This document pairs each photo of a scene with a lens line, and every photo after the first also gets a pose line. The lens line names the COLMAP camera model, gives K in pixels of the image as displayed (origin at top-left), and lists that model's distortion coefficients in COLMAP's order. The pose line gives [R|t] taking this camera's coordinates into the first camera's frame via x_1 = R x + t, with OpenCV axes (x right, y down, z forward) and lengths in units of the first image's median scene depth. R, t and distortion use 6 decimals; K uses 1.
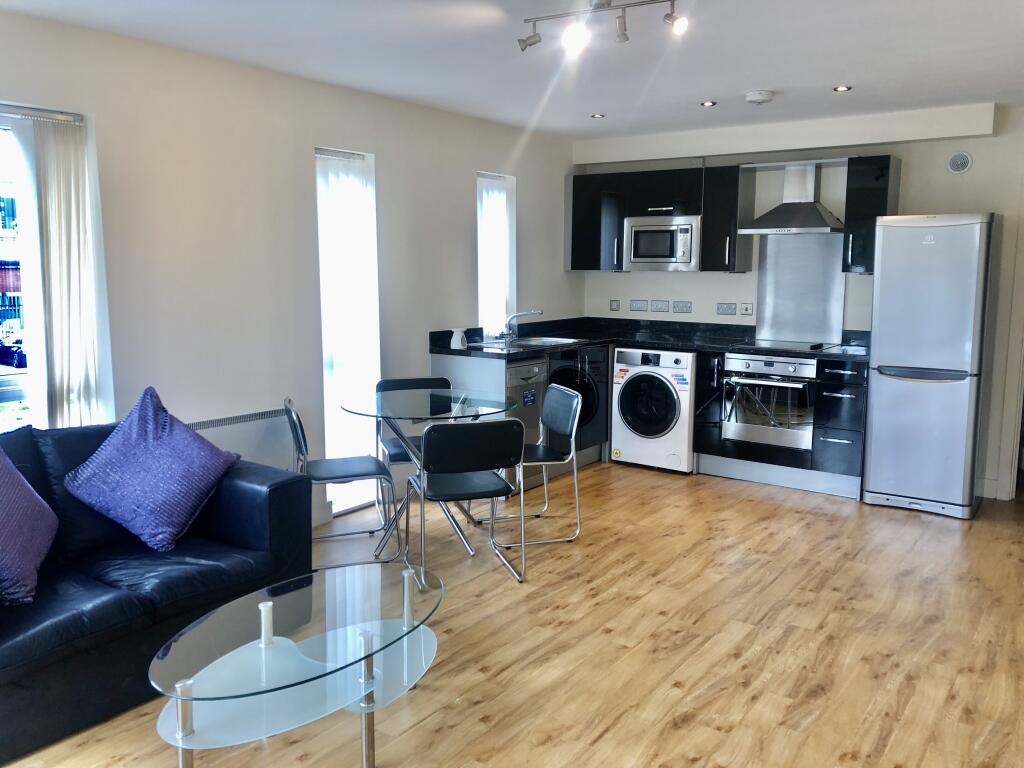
lens RADIAL K [[828.7, 0, 510.0], [0, 828.7, 381.1], [0, 0, 1]] dist [0.037253, -0.035525]
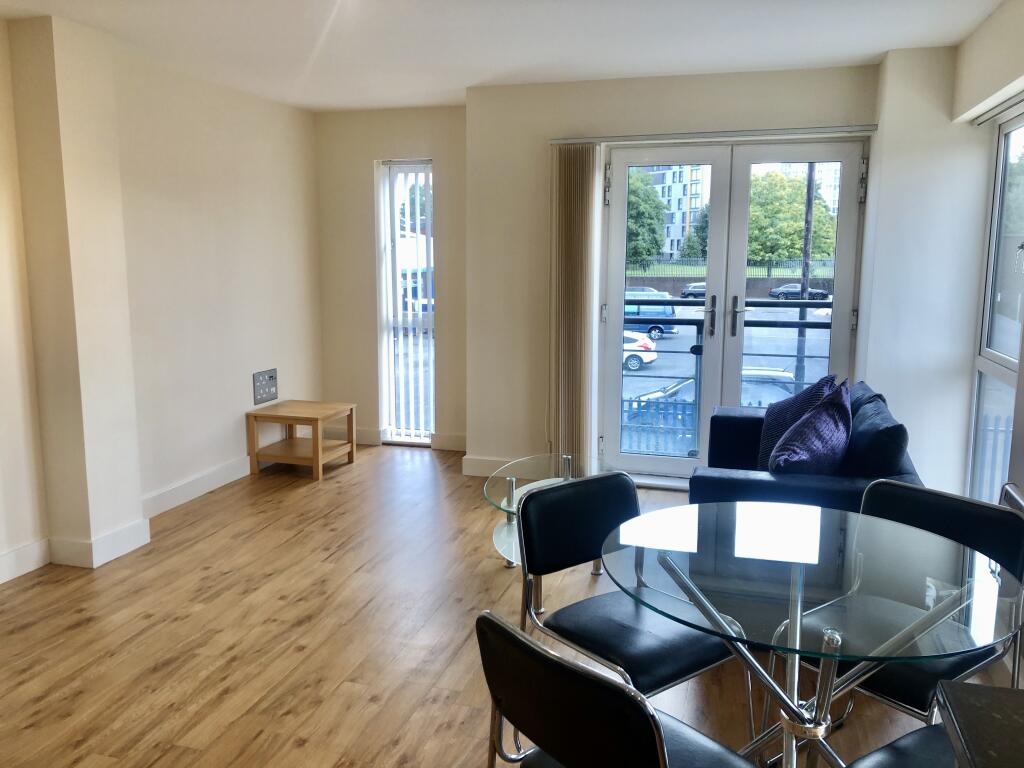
lens RADIAL K [[828.7, 0, 514.6], [0, 828.7, 376.0], [0, 0, 1]] dist [0.037253, -0.035525]
pose [[-0.940181, 0.043592, -0.337875, 0.174465], [-0.054908, 0.959424, 0.276571, -0.165722], [0.336222, 0.278578, -0.899638, 1.175769]]
